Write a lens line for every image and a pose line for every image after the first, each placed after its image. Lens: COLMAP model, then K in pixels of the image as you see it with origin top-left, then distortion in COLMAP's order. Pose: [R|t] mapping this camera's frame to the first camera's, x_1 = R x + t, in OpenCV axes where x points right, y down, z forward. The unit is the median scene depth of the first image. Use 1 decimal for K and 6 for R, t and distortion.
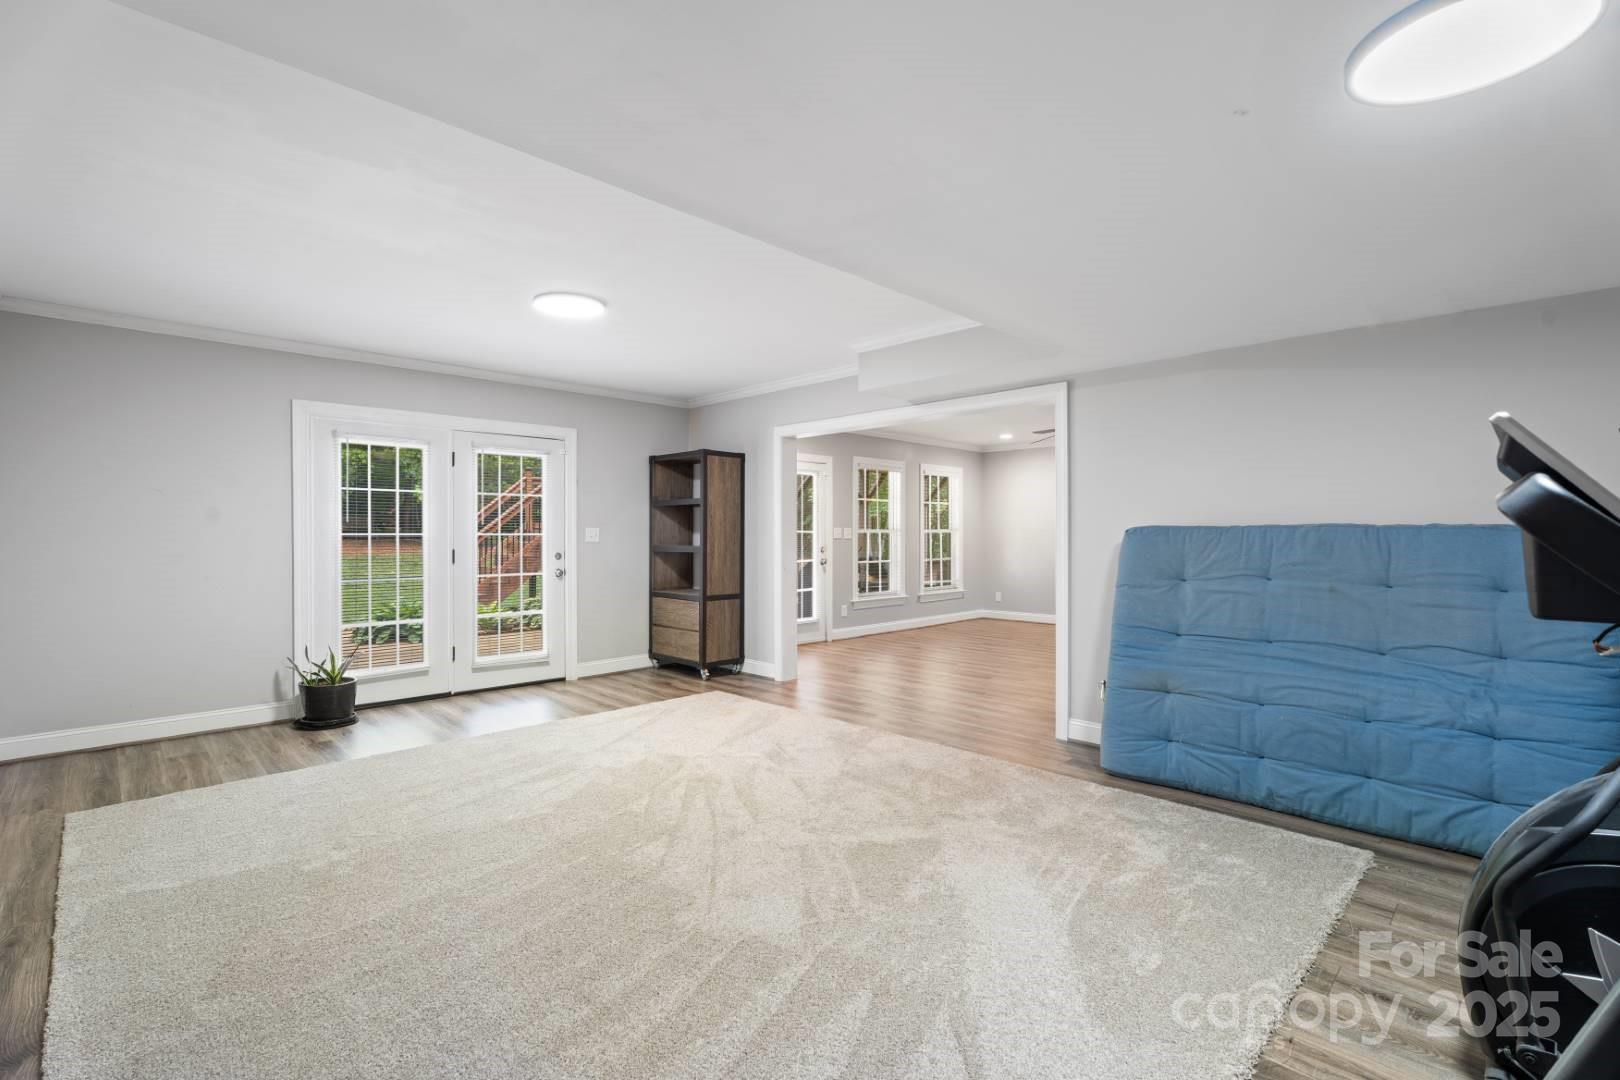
lens RADIAL K [[727.7, 0, 798.5], [0, 727.7, 538.4], [0, 0, 1]] dist [-0.000200, 0.001427]
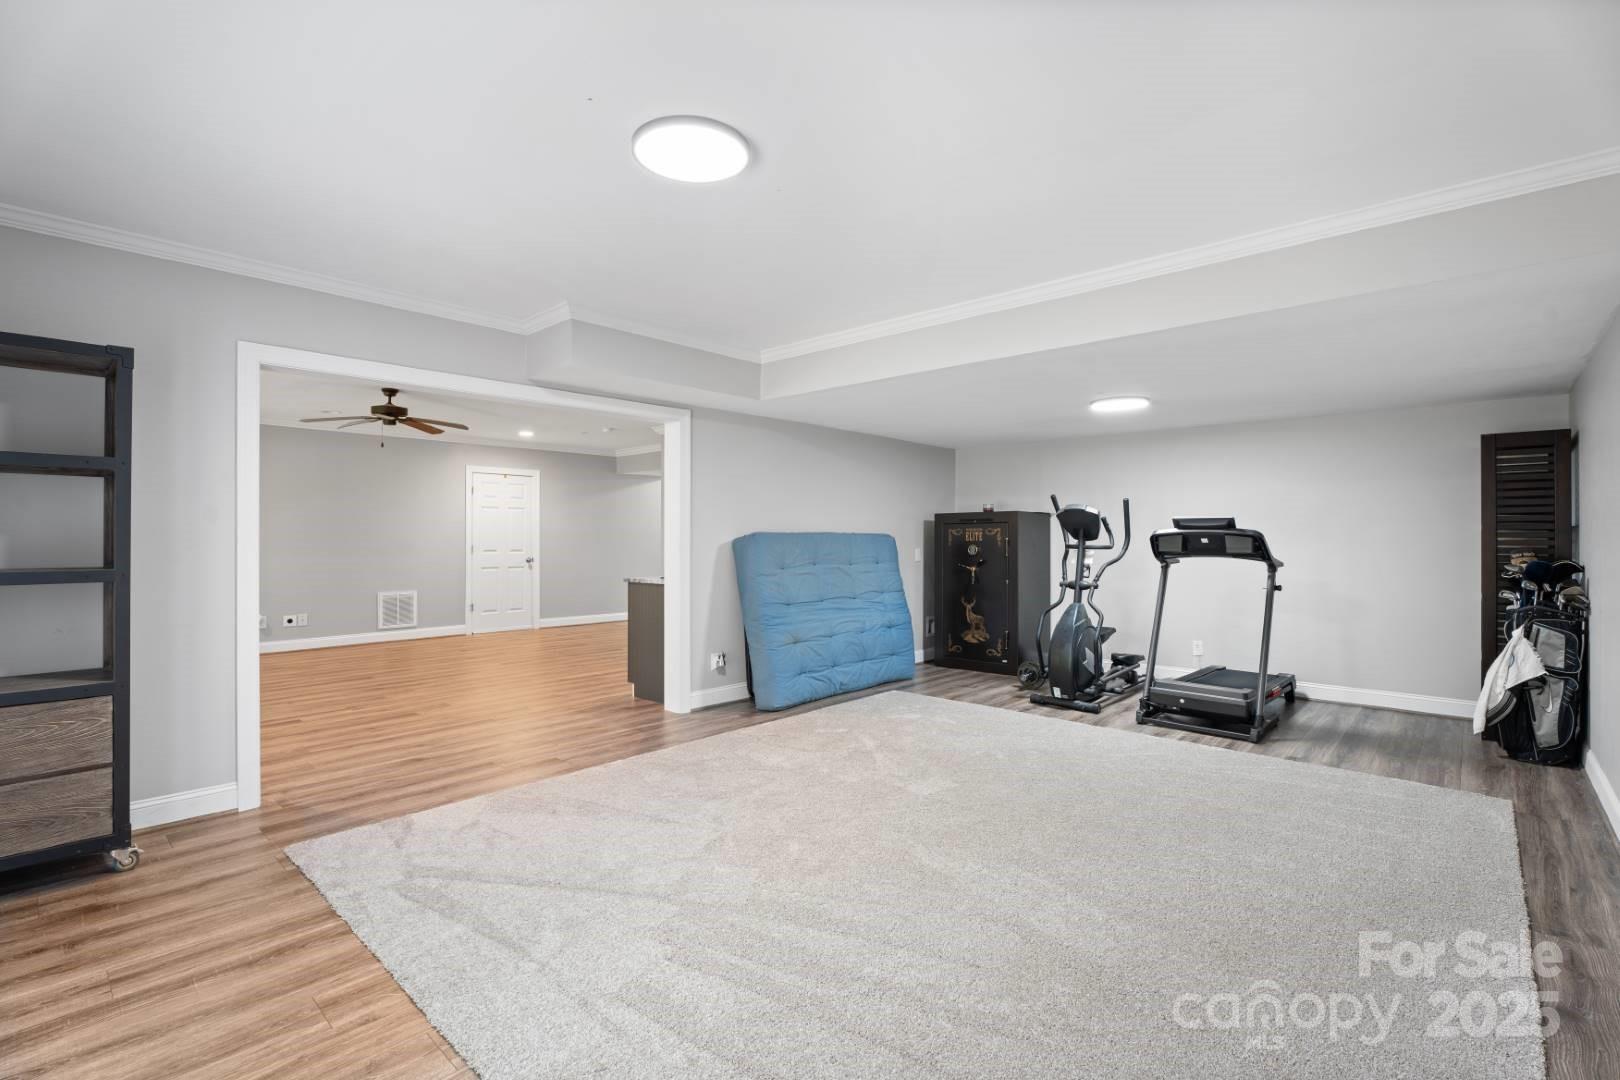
lens RADIAL K [[727.7, 0, 812.8], [0, 727.7, 540.2], [0, 0, 1]] dist [-0.000200, 0.001427]
pose [[-0.037717, -0.005310, 0.999274, -0.918474], [0.006103, 0.999966, 0.005544, -0.008029], [-0.999270, 0.006308, -0.037683, 0.943444]]
